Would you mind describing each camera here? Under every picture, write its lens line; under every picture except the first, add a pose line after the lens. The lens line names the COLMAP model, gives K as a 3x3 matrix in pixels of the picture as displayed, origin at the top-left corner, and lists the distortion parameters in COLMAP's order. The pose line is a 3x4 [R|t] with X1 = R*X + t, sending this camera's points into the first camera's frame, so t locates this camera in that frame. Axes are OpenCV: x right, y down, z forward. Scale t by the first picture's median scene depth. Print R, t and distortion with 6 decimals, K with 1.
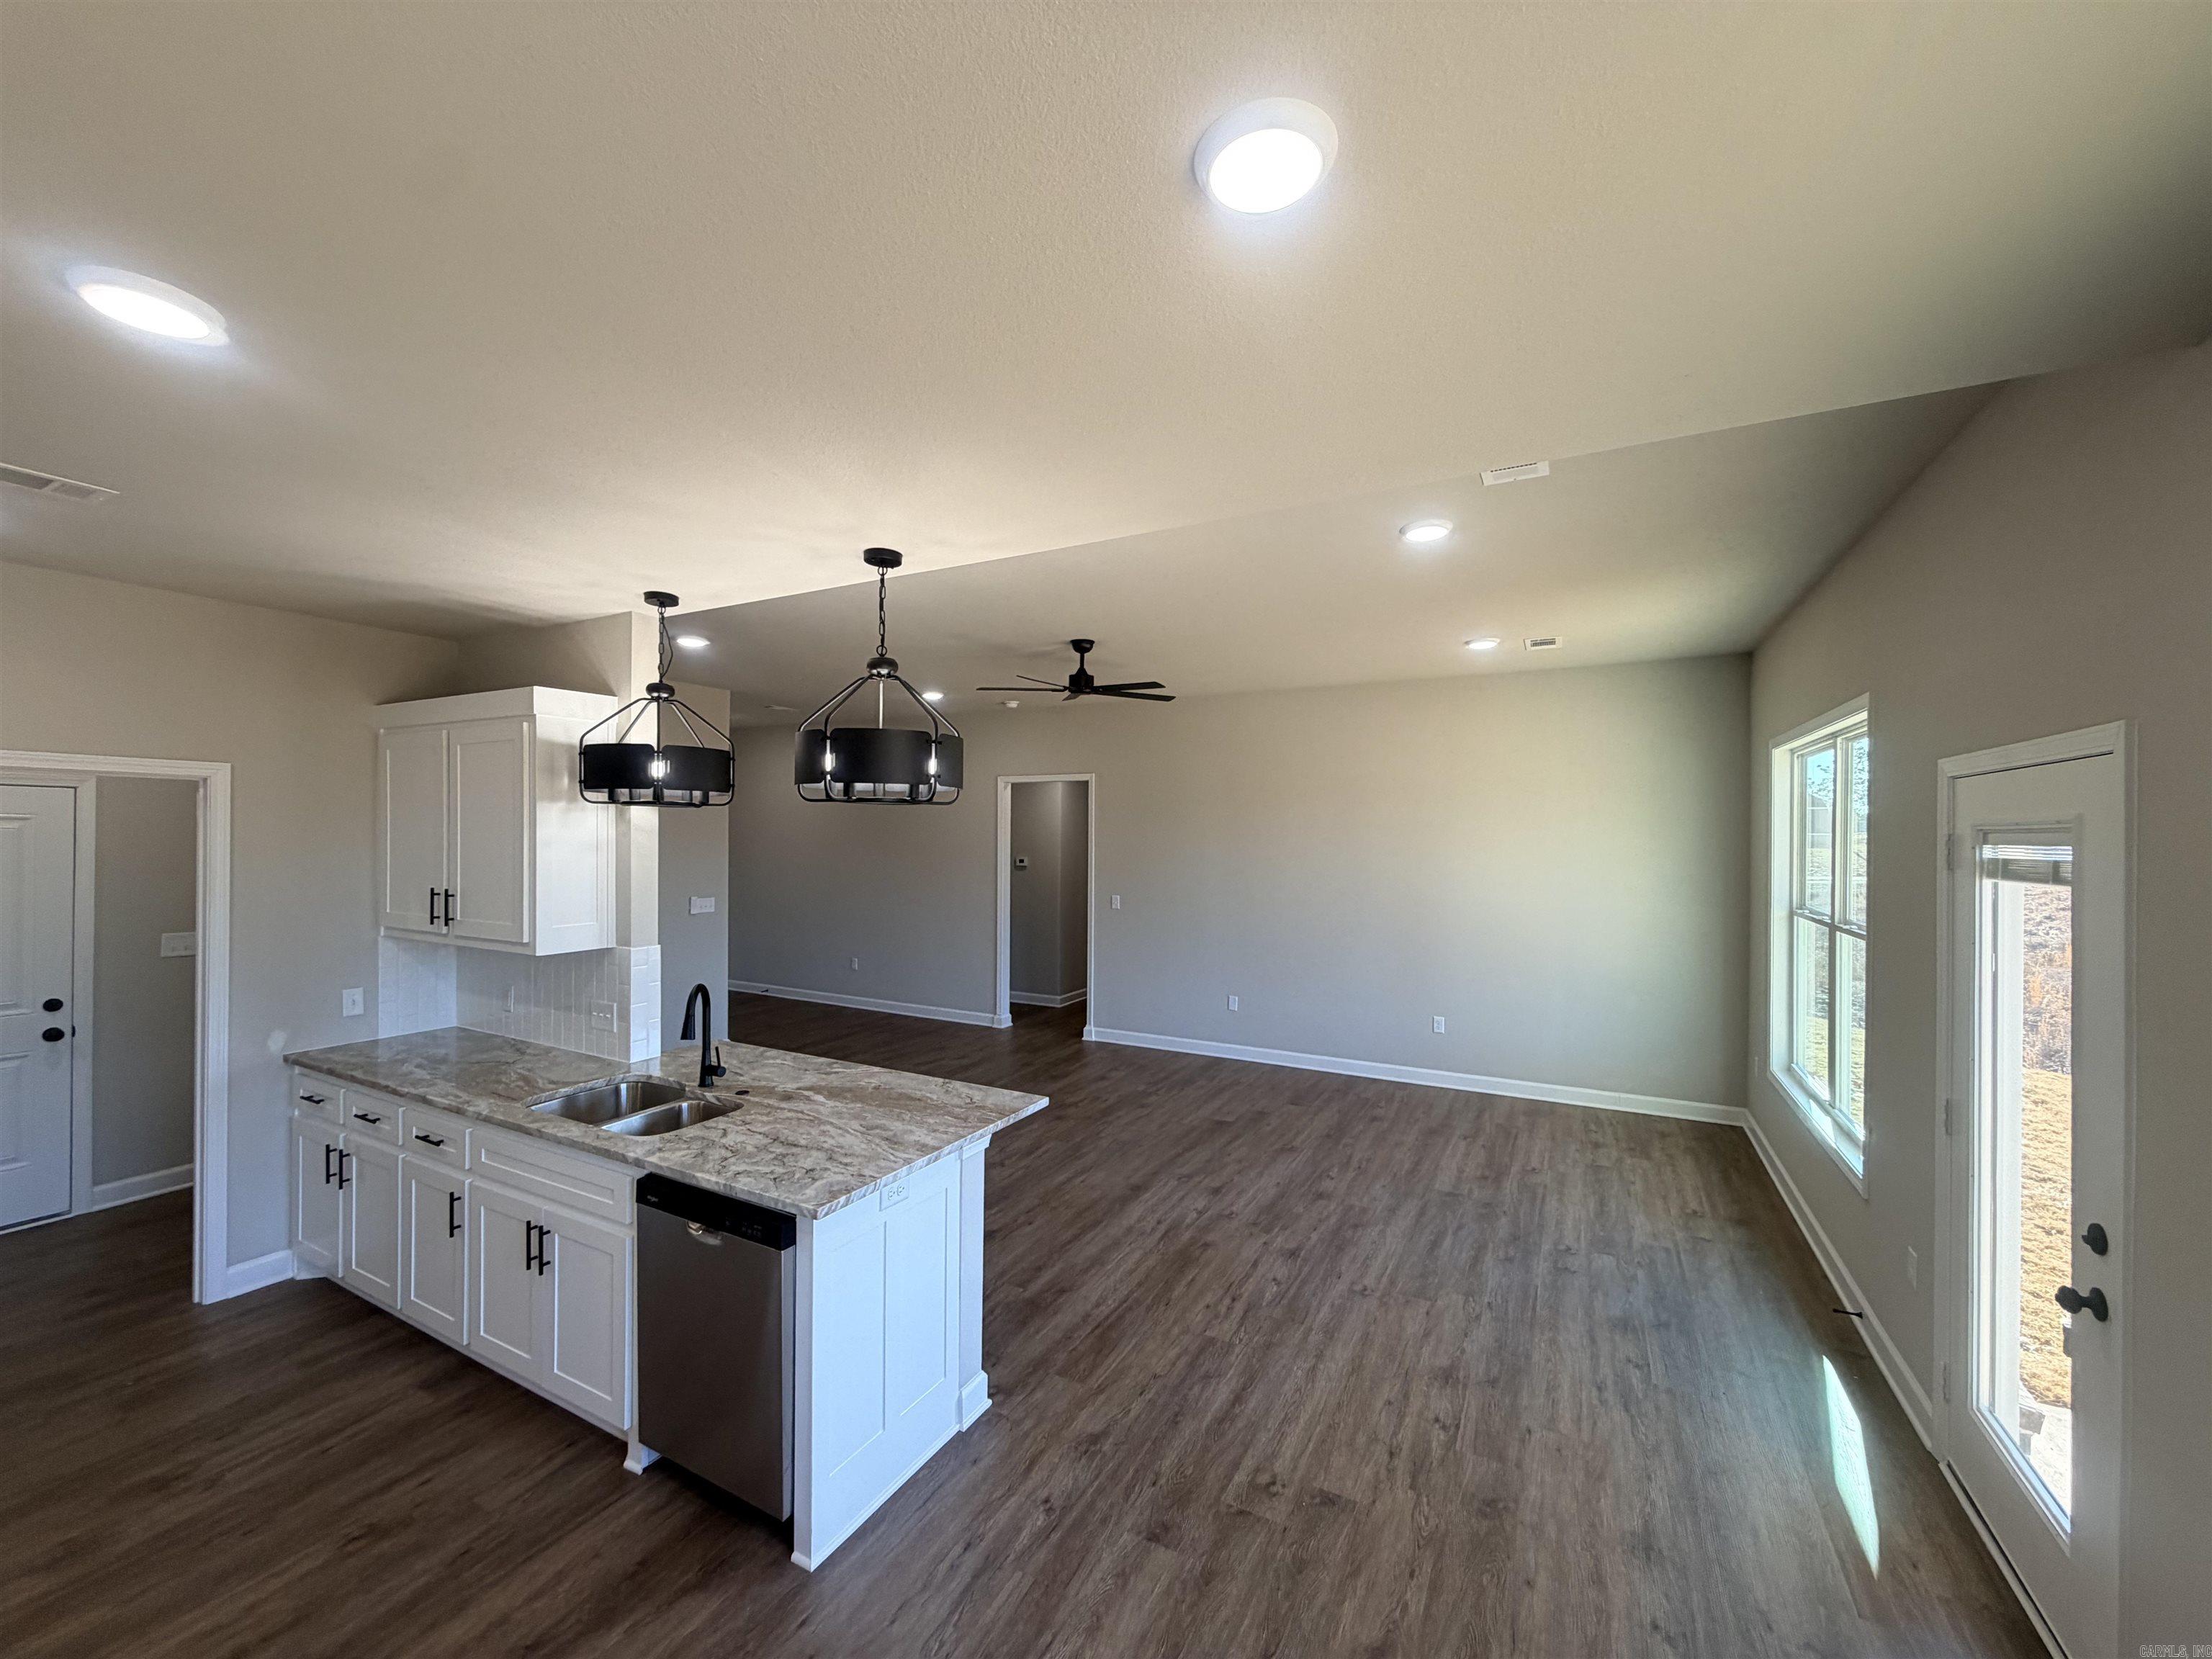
lens RADIAL K [[879.1, 0, 1099.2], [0, 879.1, 833.4], [0, 0, 1]] dist [0.000591, -0.000024]
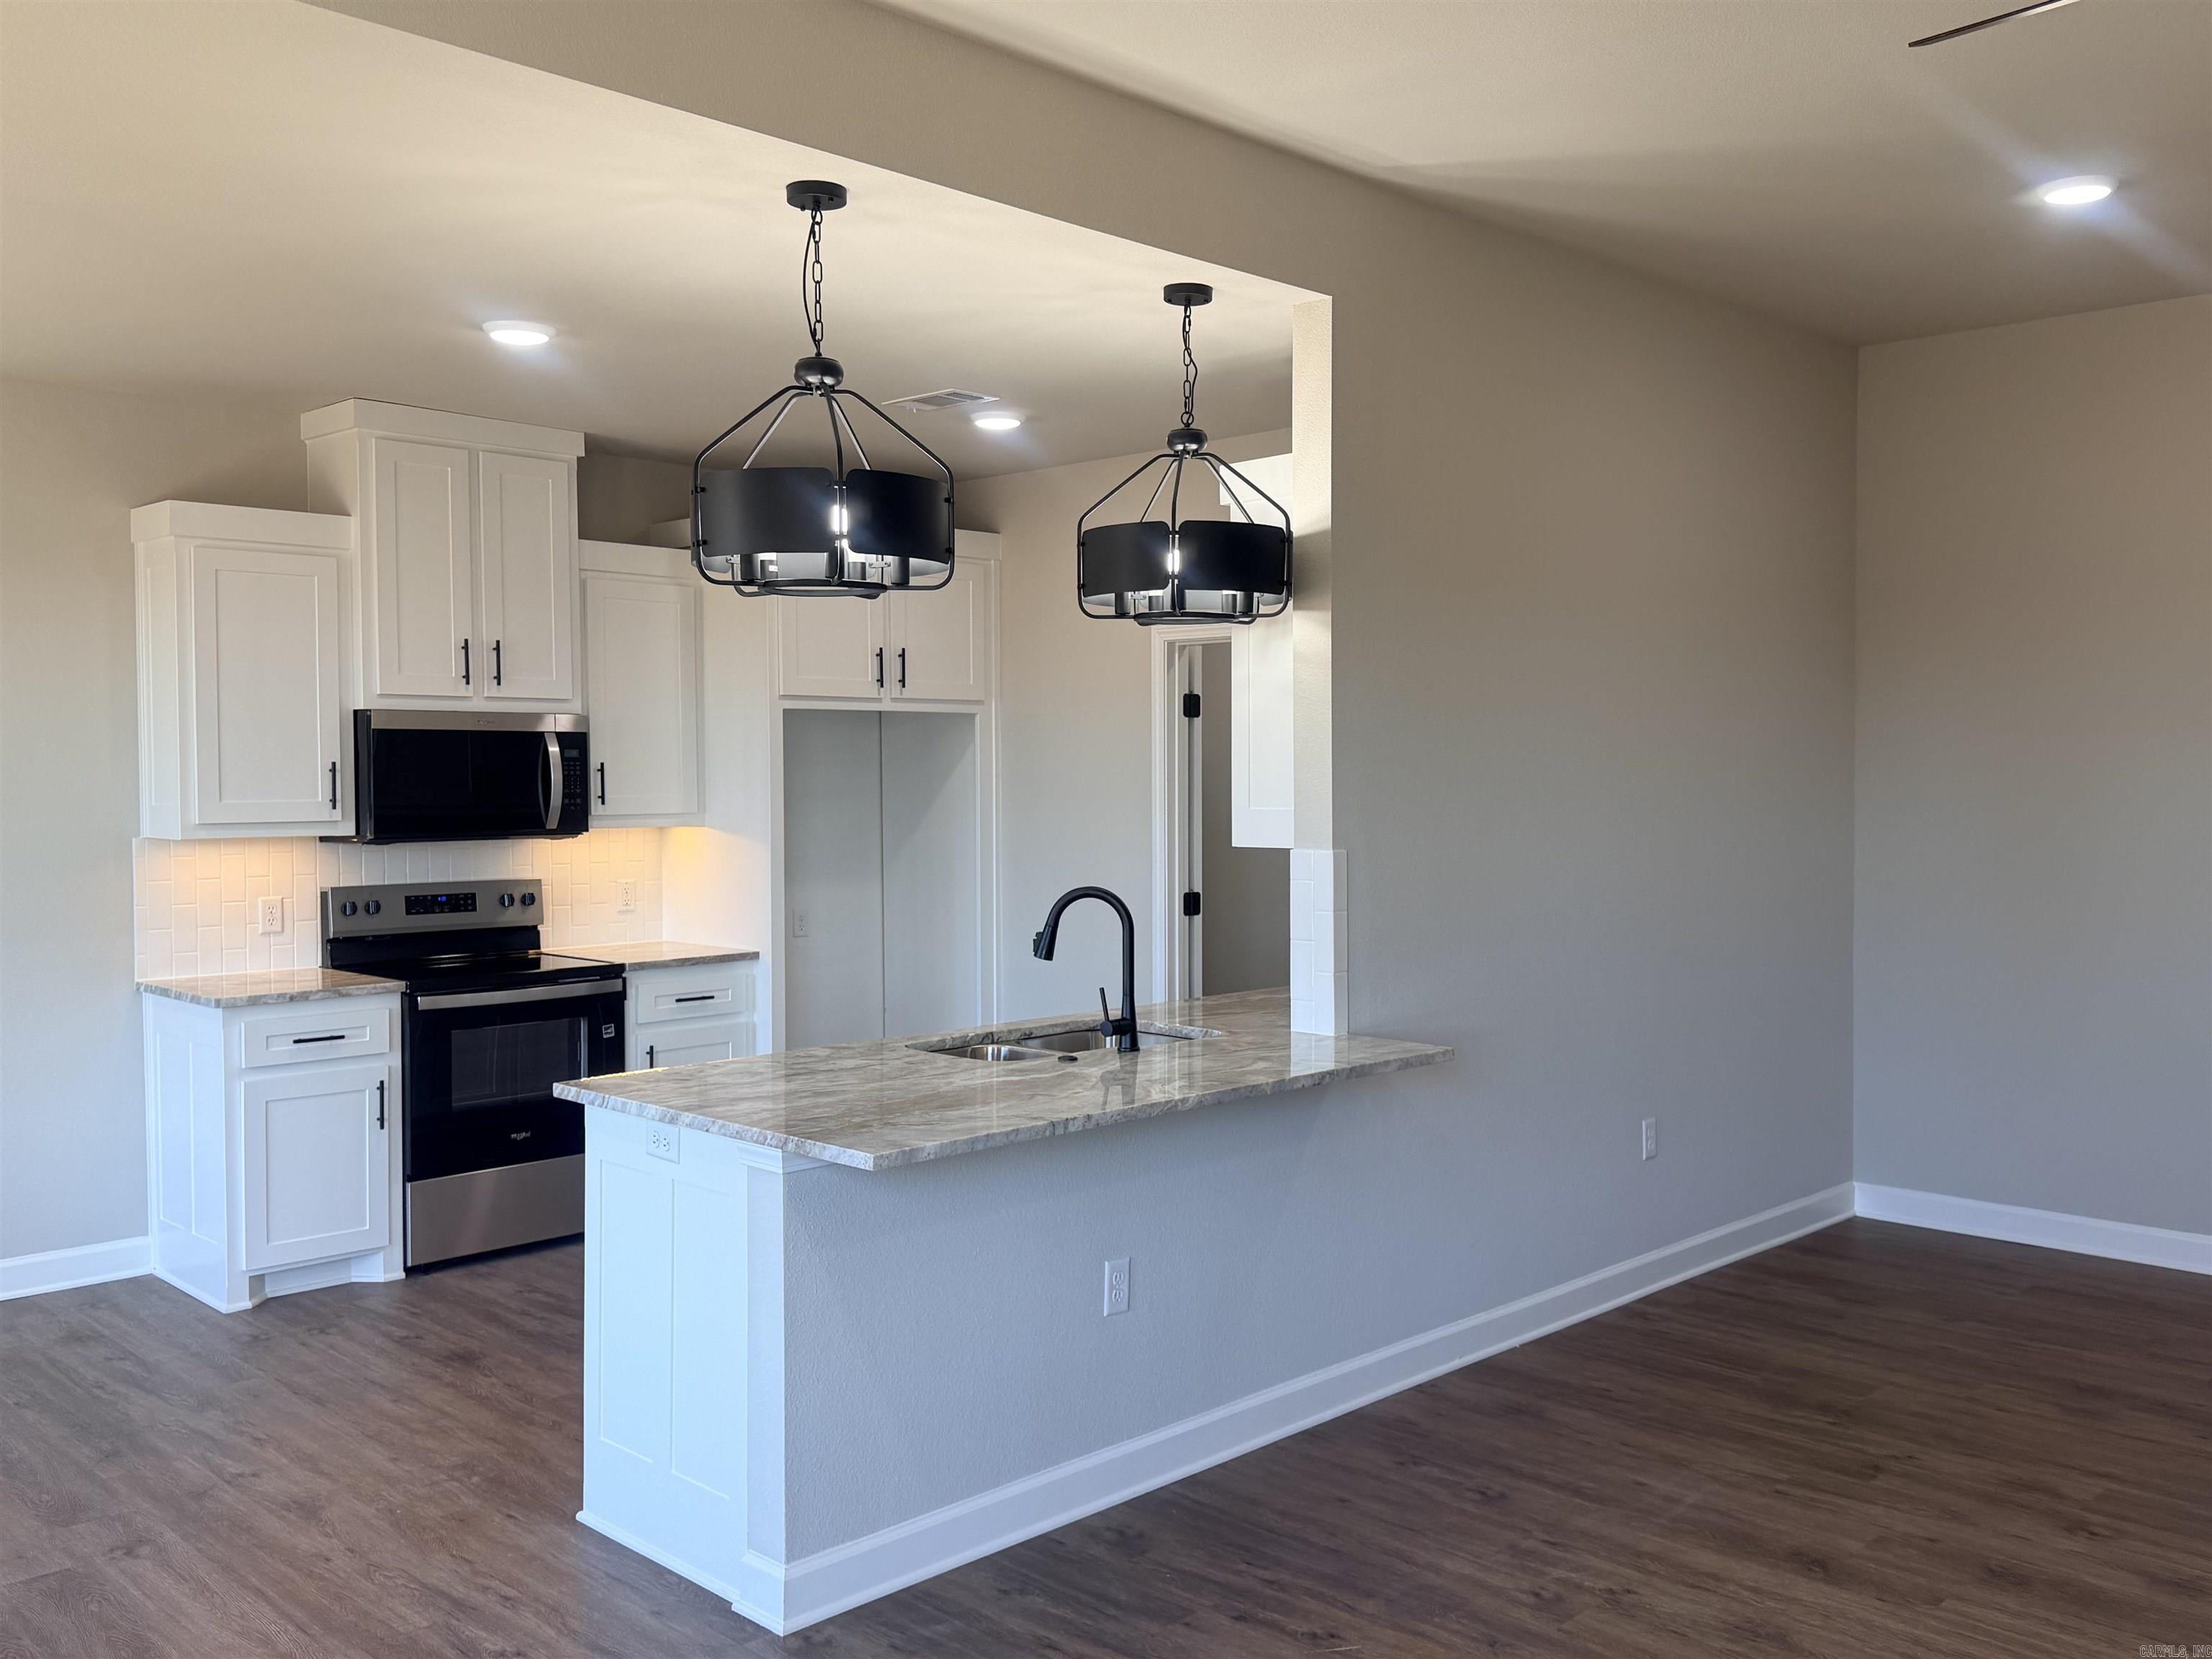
lens RADIAL K [[1889.5, 0, 1095.6], [0, 1889.5, 824.6], [0, 0, 1]] dist [0.094824, -0.149304]
pose [[-0.284827, 0.021569, -0.958336, 0.673851], [0.001130, 0.999754, 0.022165, 0.069750], [0.958578, 0.005230, -0.284781, 1.052249]]
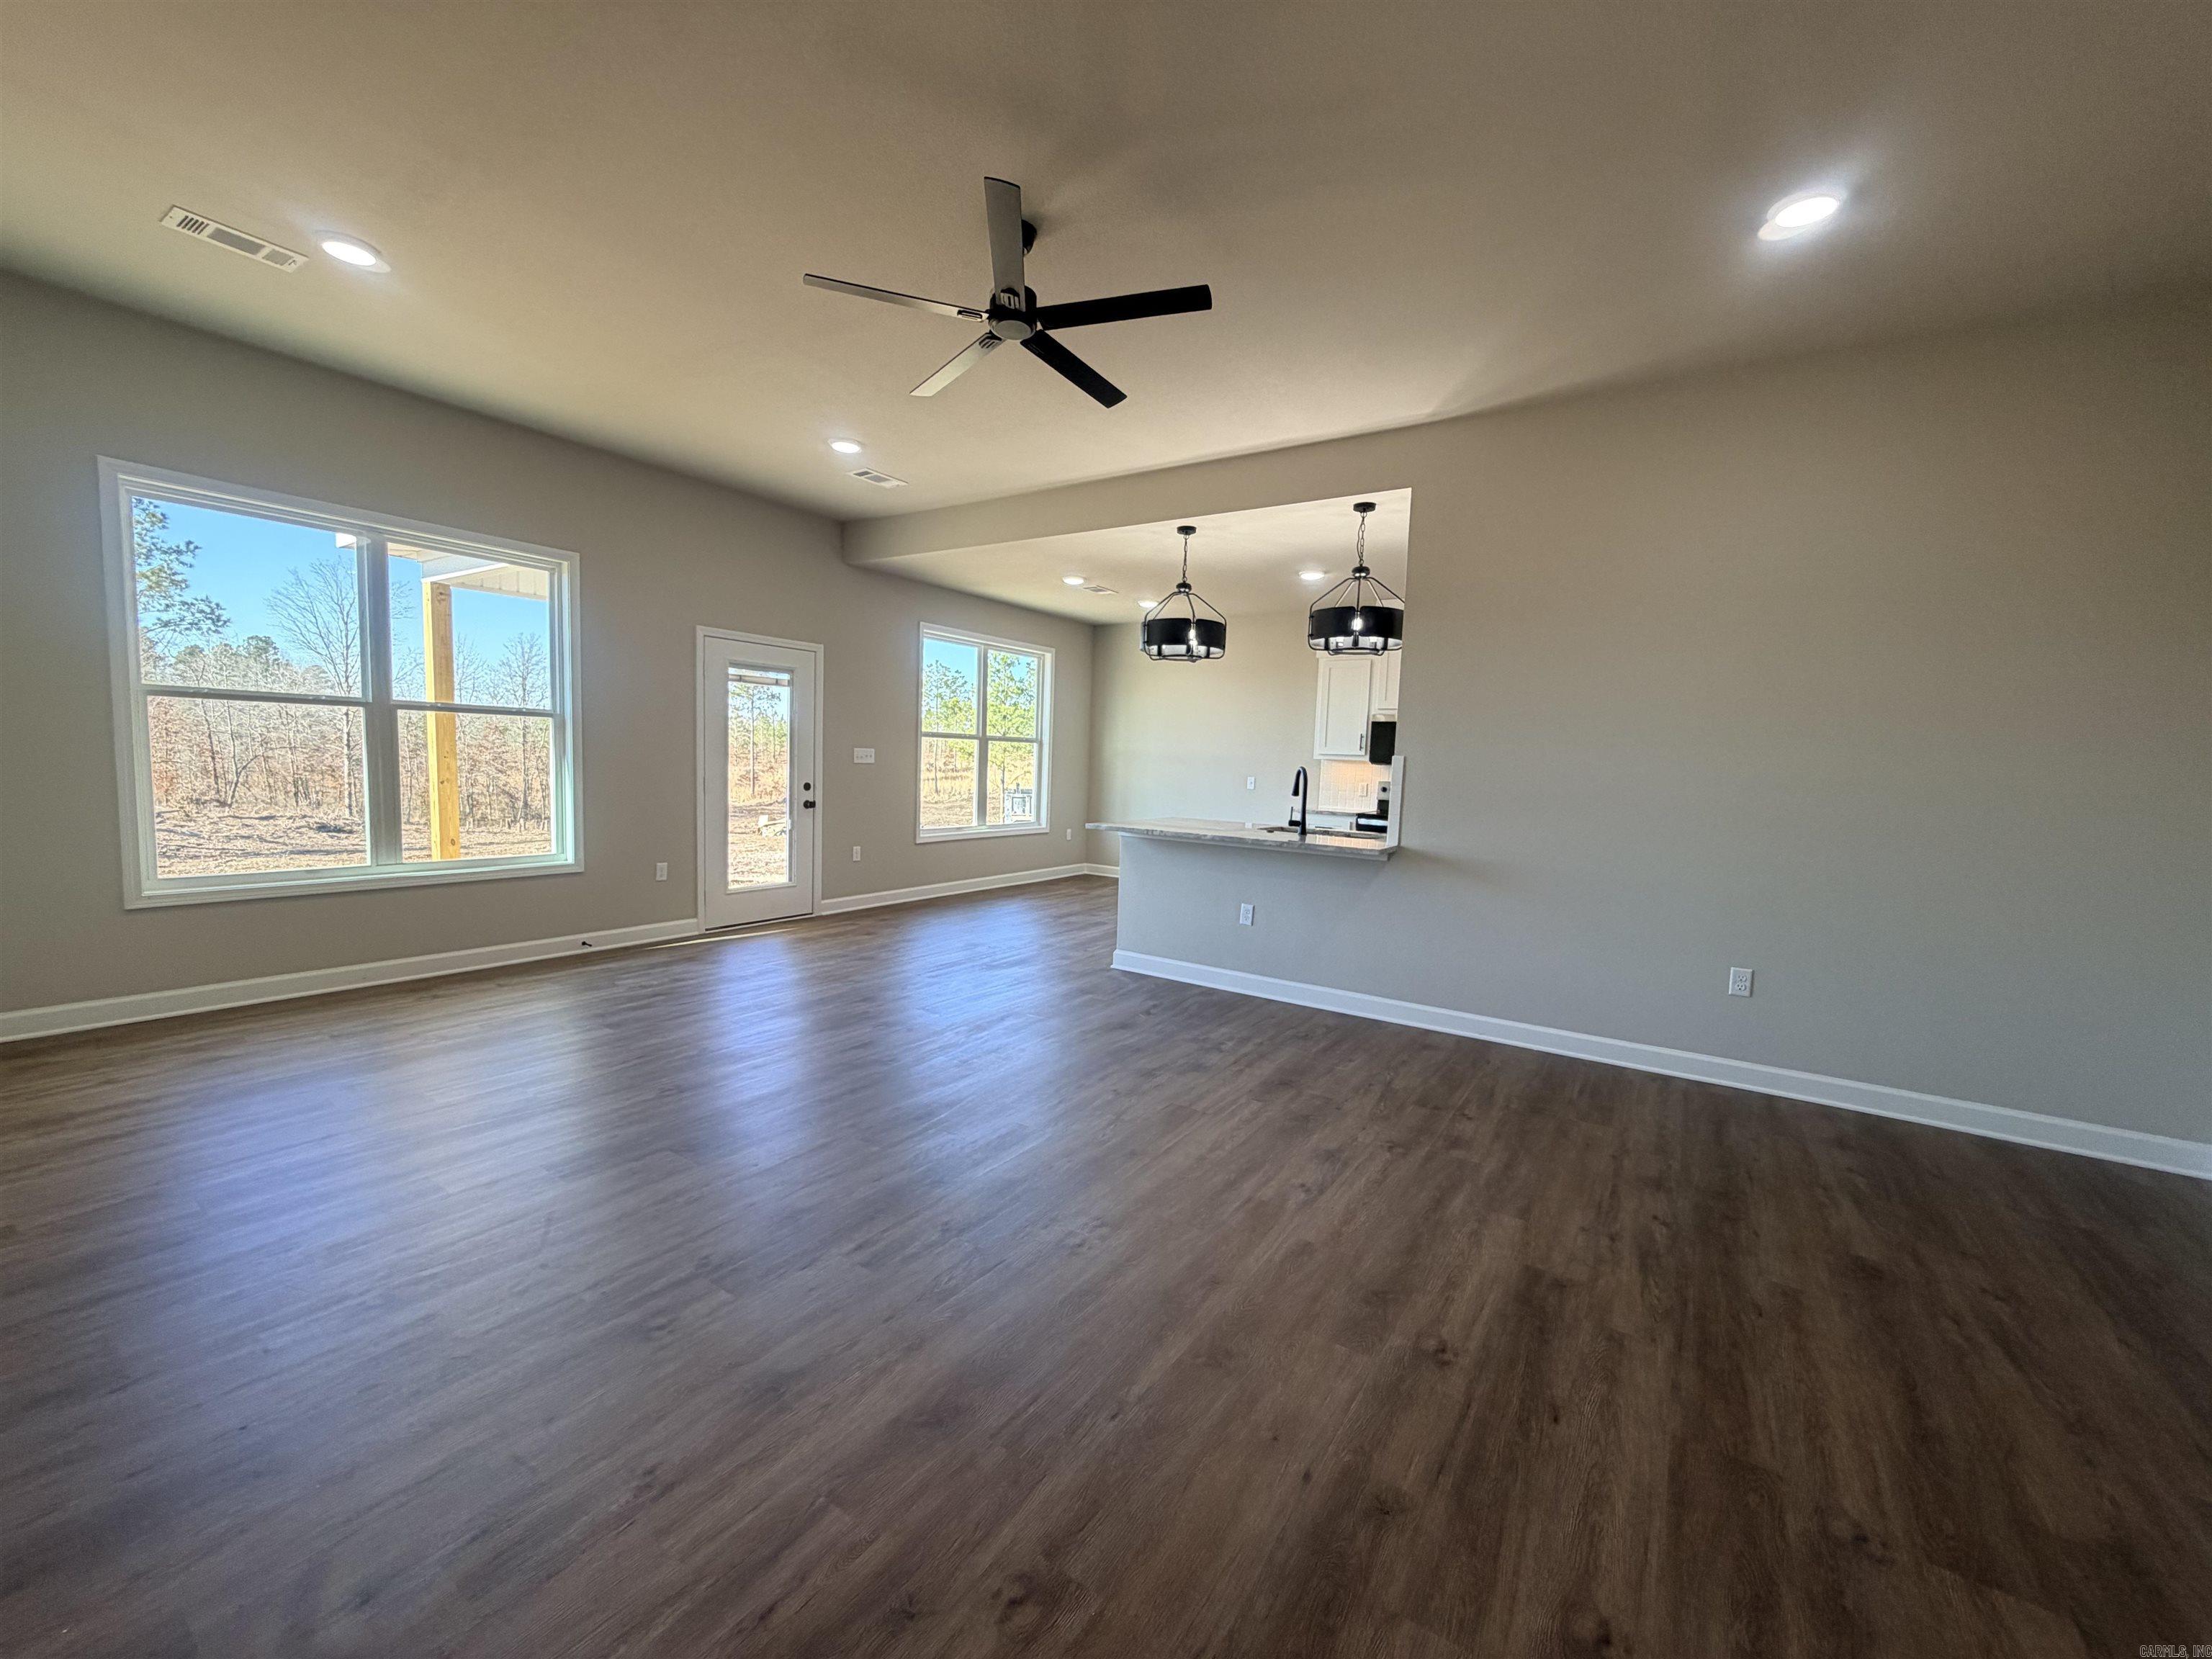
lens RADIAL K [[879.1, 0, 1100.8], [0, 879.1, 834.1], [0, 0, 1]] dist [0.000591, -0.000024]
pose [[-0.994468, -0.052386, 0.091040, -0.178384], [-0.044512, 0.995260, 0.086467, 0.128139], [-0.095138, 0.081937, -0.992086, 1.988443]]
